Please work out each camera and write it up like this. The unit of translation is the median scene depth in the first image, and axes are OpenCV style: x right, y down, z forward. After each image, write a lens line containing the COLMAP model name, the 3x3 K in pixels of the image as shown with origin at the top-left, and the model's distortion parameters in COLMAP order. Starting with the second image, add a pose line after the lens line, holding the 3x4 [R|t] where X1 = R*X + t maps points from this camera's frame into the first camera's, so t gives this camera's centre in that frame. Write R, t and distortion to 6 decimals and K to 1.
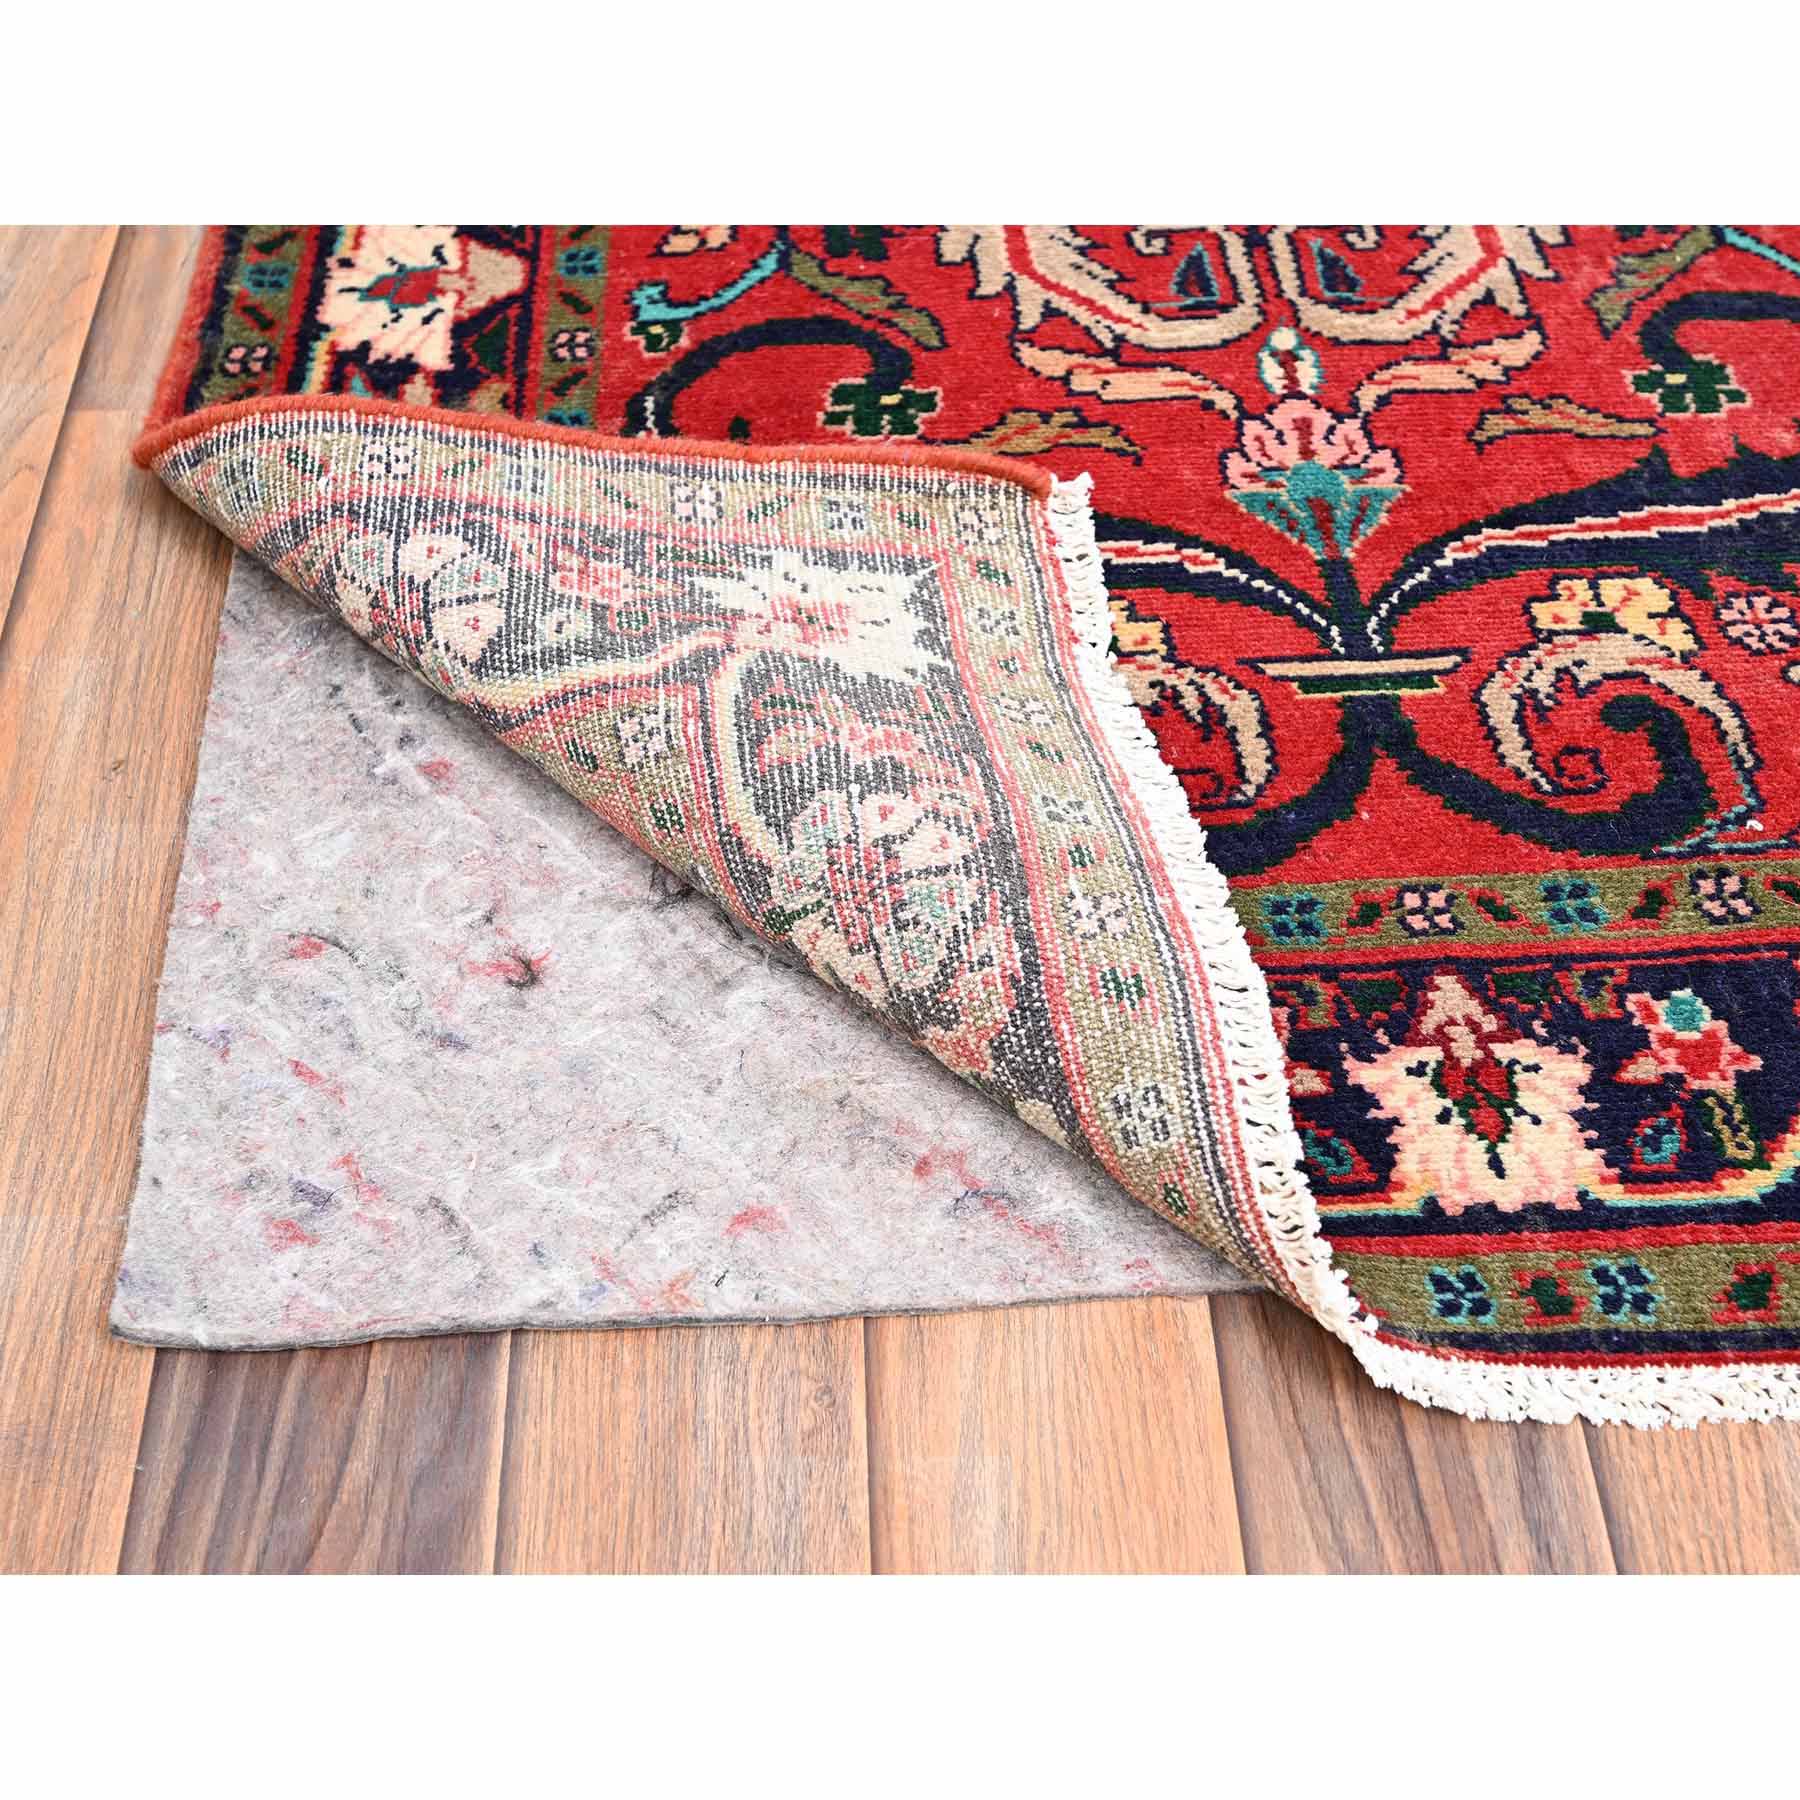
lens RADIAL K [[2132.0, 0, 896.6], [0, 2132.0, 901.7], [0, 0, 1]] dist [0.008598, 0.000000]
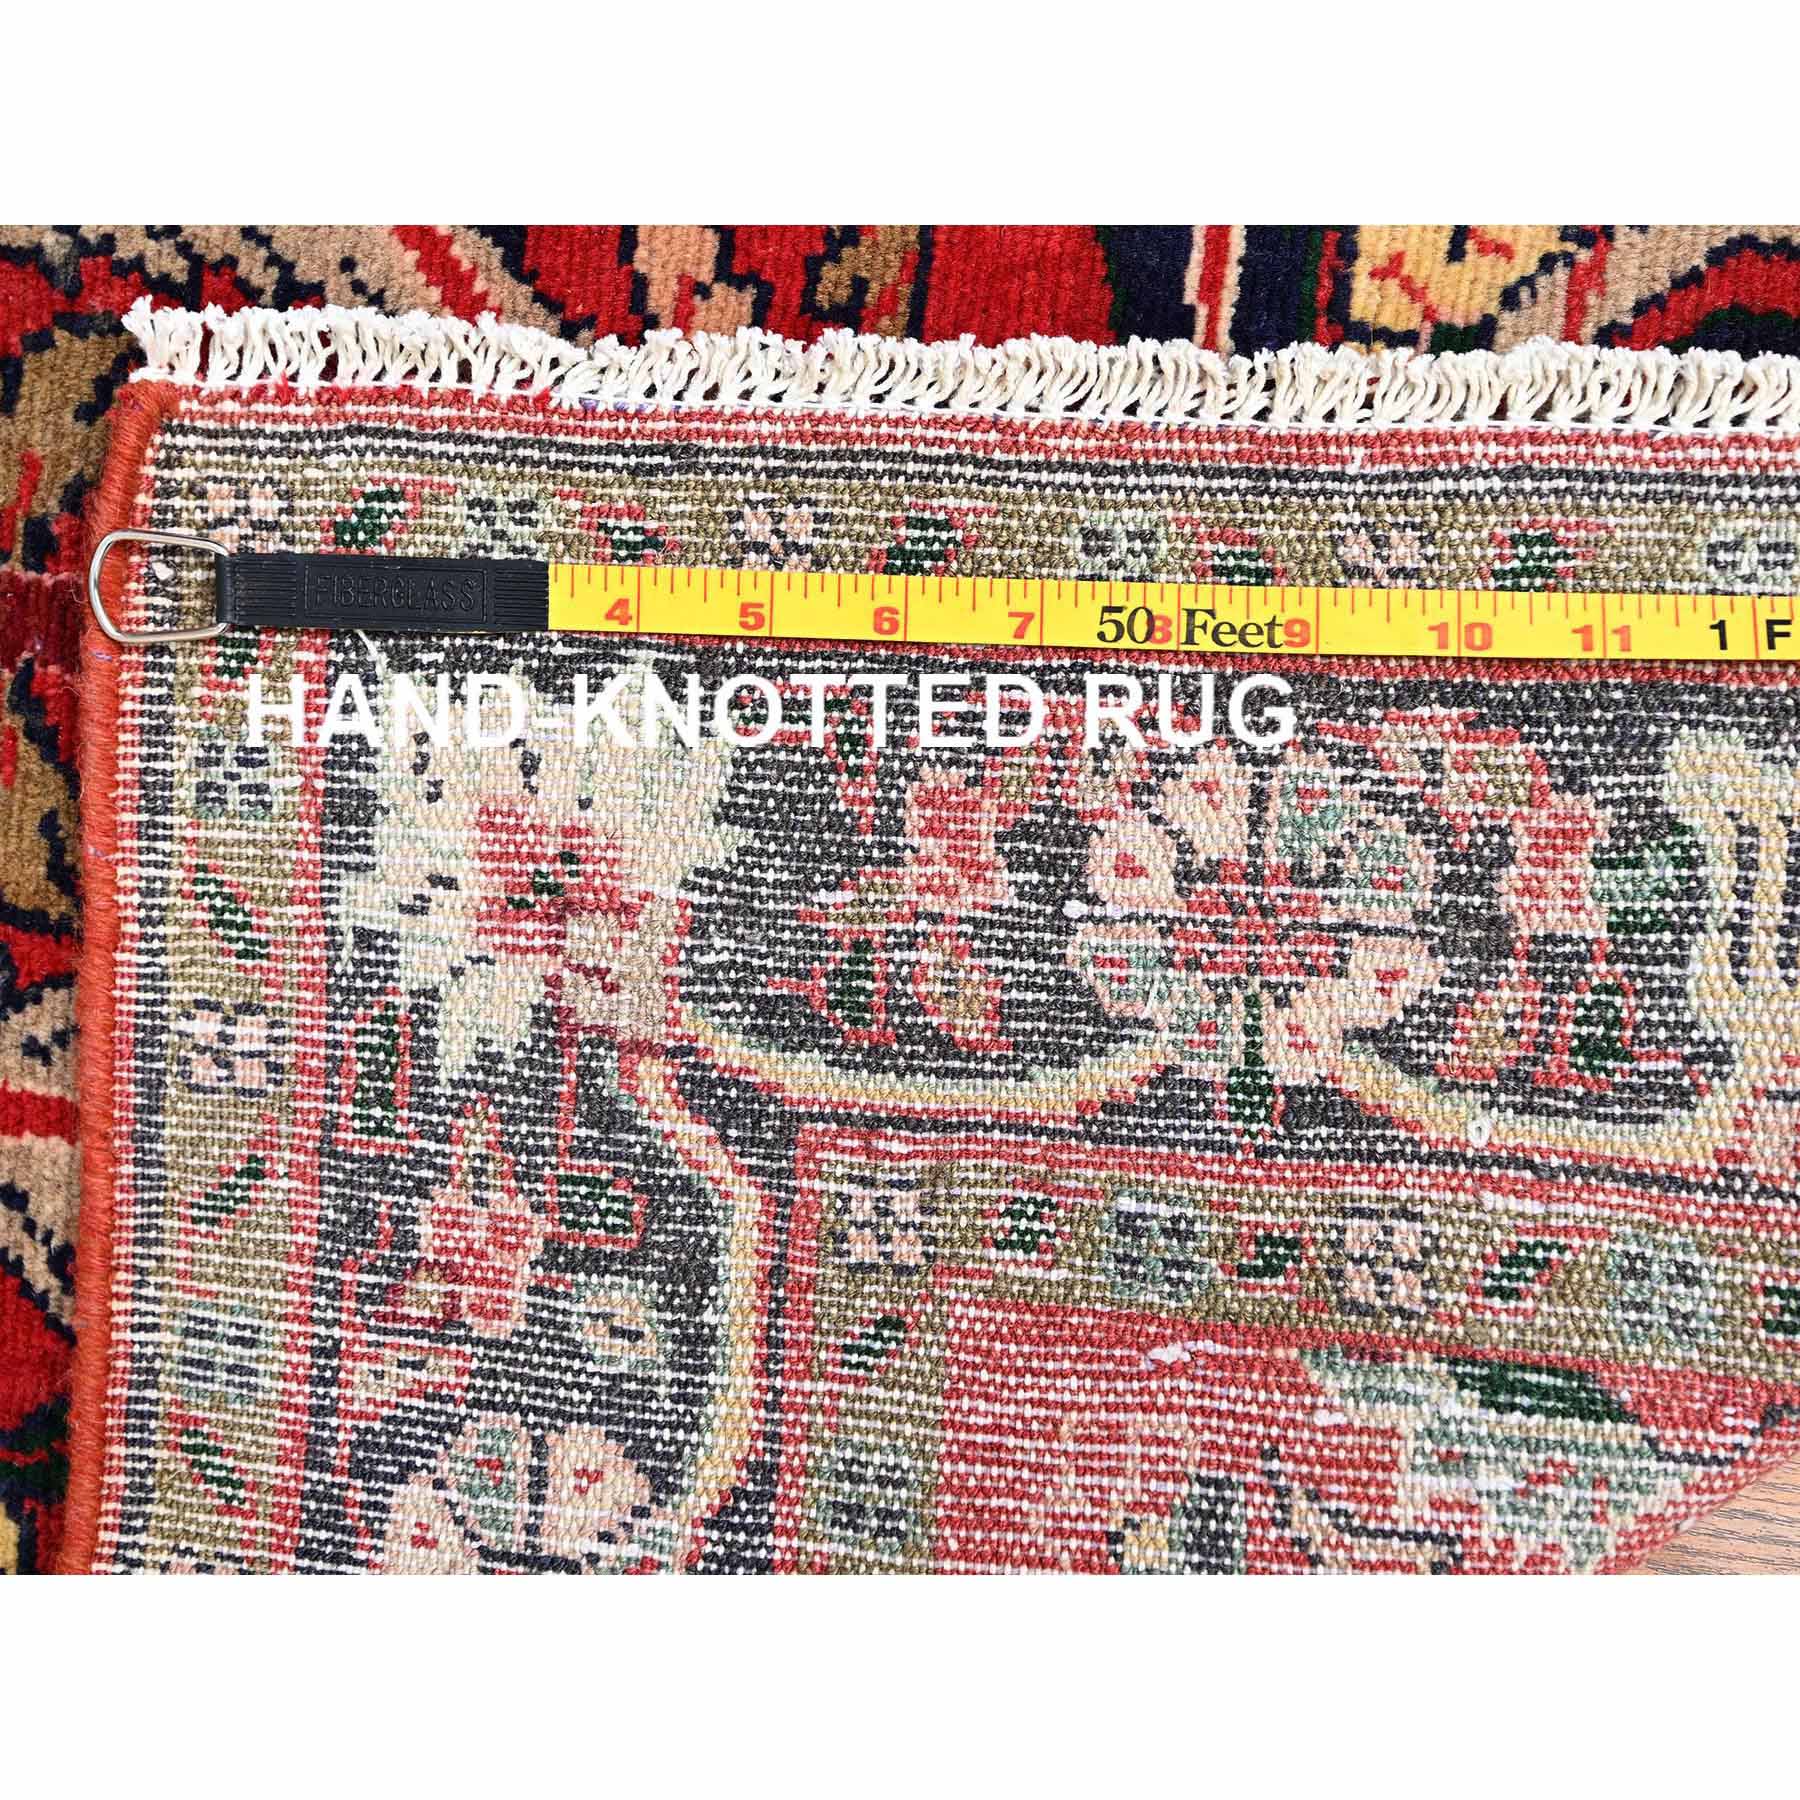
lens RADIAL K [[2132.0, 0, 898.8], [0, 2132.0, 899.9], [0, 0, 1]] dist [0.008598, 0.000000]
pose [[0.251050, -0.959459, -0.128114, 0.047207], [0.936710, 0.274170, -0.217728, 0.031728], [0.244026, -0.065345, 0.967565, 0.347970]]
